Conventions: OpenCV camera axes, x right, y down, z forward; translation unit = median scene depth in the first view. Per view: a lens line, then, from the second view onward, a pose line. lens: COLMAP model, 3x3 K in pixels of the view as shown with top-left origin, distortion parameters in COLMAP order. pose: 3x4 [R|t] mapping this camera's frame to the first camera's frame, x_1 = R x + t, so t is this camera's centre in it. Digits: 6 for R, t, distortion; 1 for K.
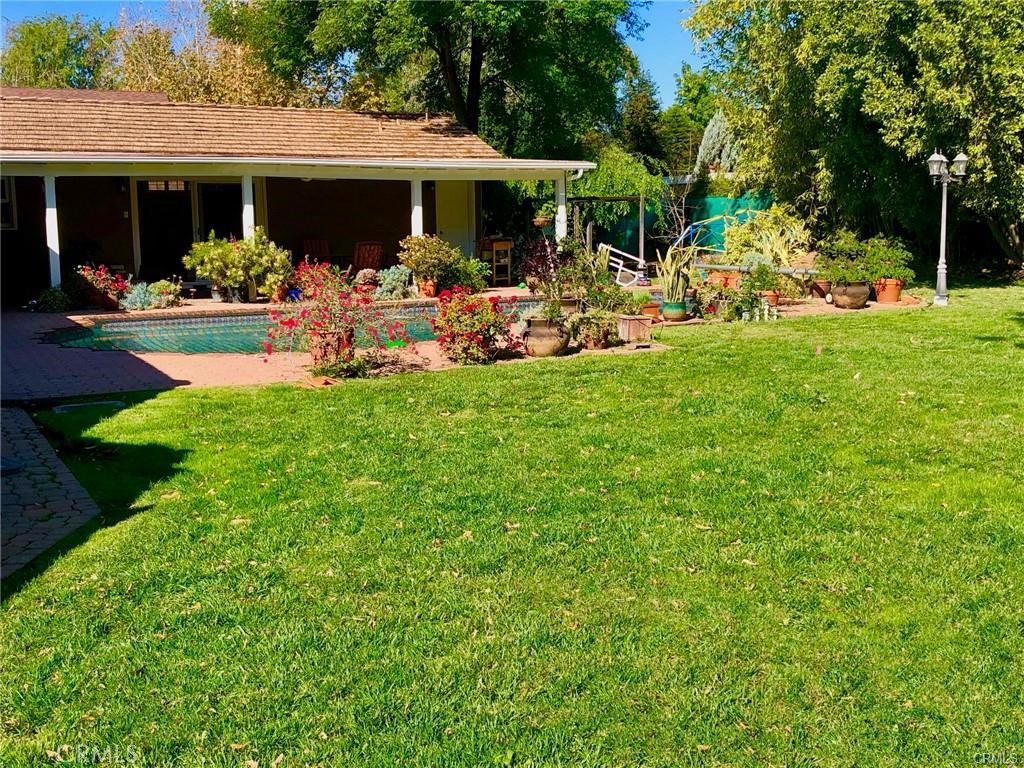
lens RADIAL K [[1193.5, 0, 512.0], [0, 1193.5, 384.0], [0, 0, 1]] dist [0.151015, -0.330308]
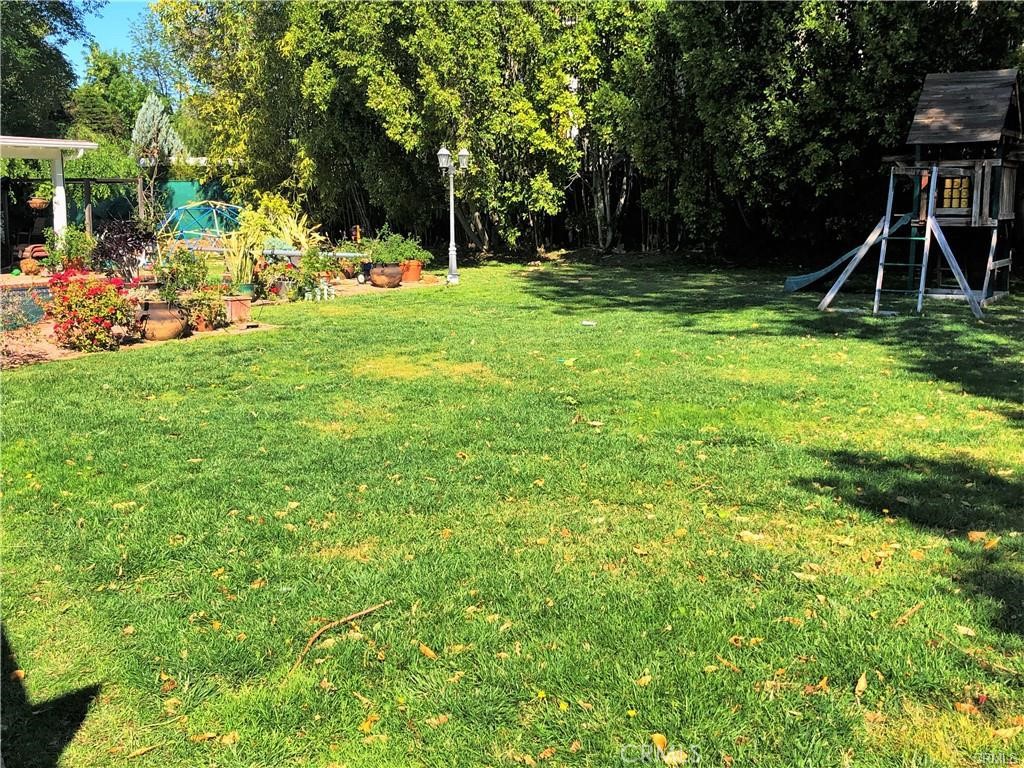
lens RADIAL K [[1193.5, 0, 512.0], [0, 1193.5, 384.0], [0, 0, 1]] dist [0.151015, -0.330308]
pose [[0.873540, -0.066243, 0.482224, -0.134759], [0.061452, 0.997778, 0.025745, 0.003609], [-0.482858, 0.007145, 0.875670, -0.006355]]
